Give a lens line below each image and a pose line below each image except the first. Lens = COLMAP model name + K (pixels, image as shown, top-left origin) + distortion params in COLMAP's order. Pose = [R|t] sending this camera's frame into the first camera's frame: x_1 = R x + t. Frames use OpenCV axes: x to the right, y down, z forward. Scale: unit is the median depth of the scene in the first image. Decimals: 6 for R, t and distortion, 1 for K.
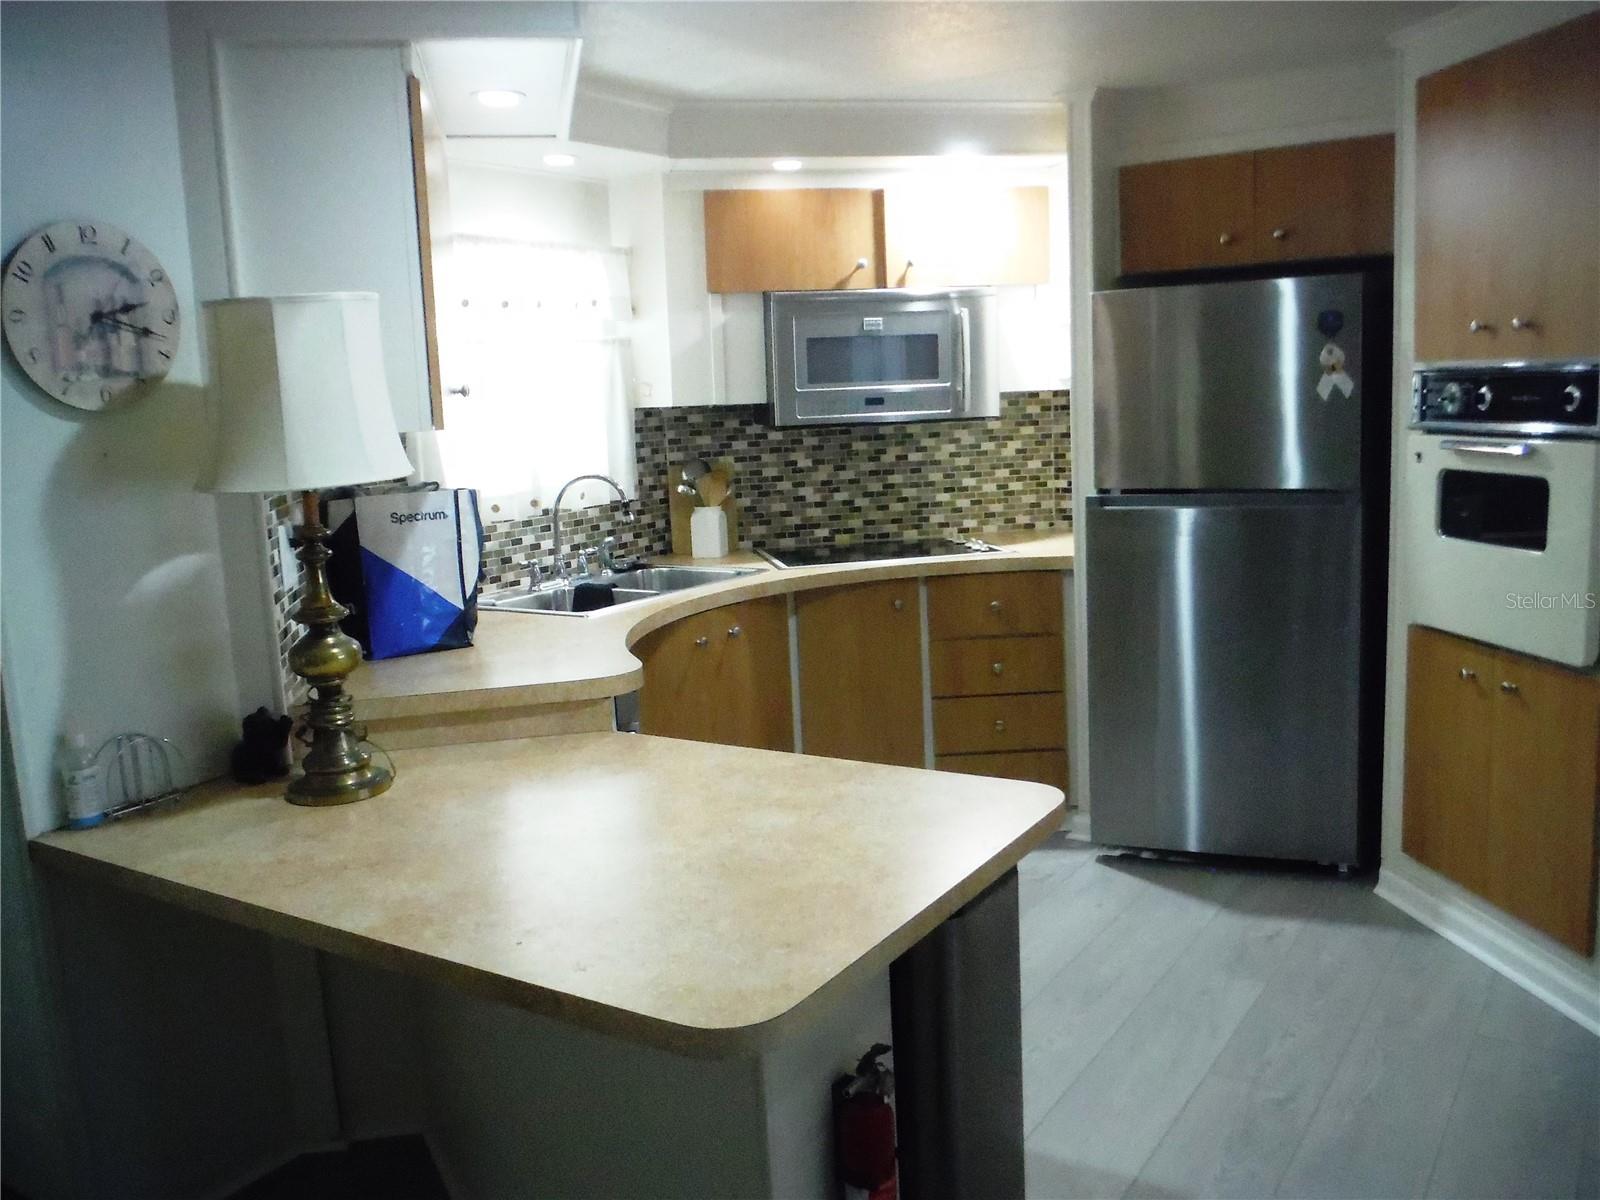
lens RADIAL K [[1369.0, 0, 758.0], [0, 1369.0, 600.9], [0, 0, 1]] dist [-0.067230, 0.000615]
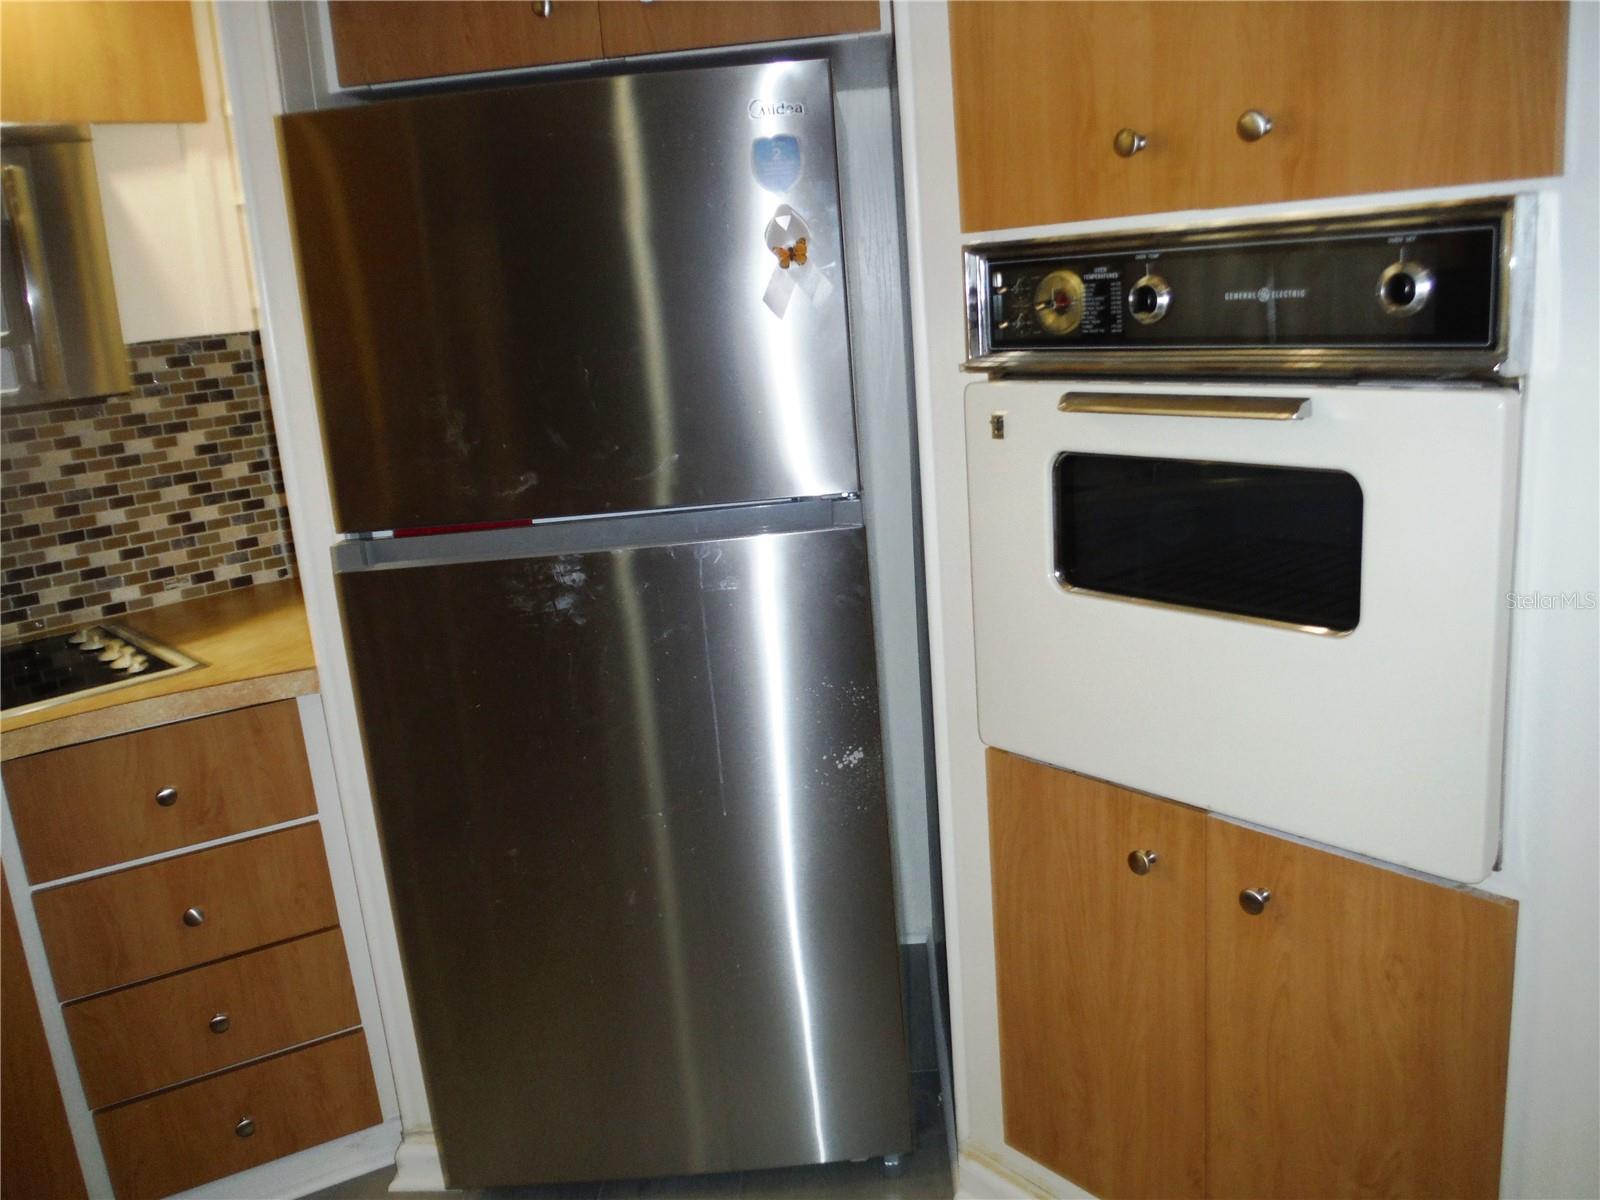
lens RADIAL K [[1369.0, 0, 758.0], [0, 1369.0, 600.9], [0, 0, 1]] dist [-0.067230, 0.000615]
pose [[0.867741, -0.139523, 0.477031, 0.118592], [0.118470, 0.990188, 0.074110, -0.064082], [-0.482691, -0.007795, 0.875756, 0.423644]]
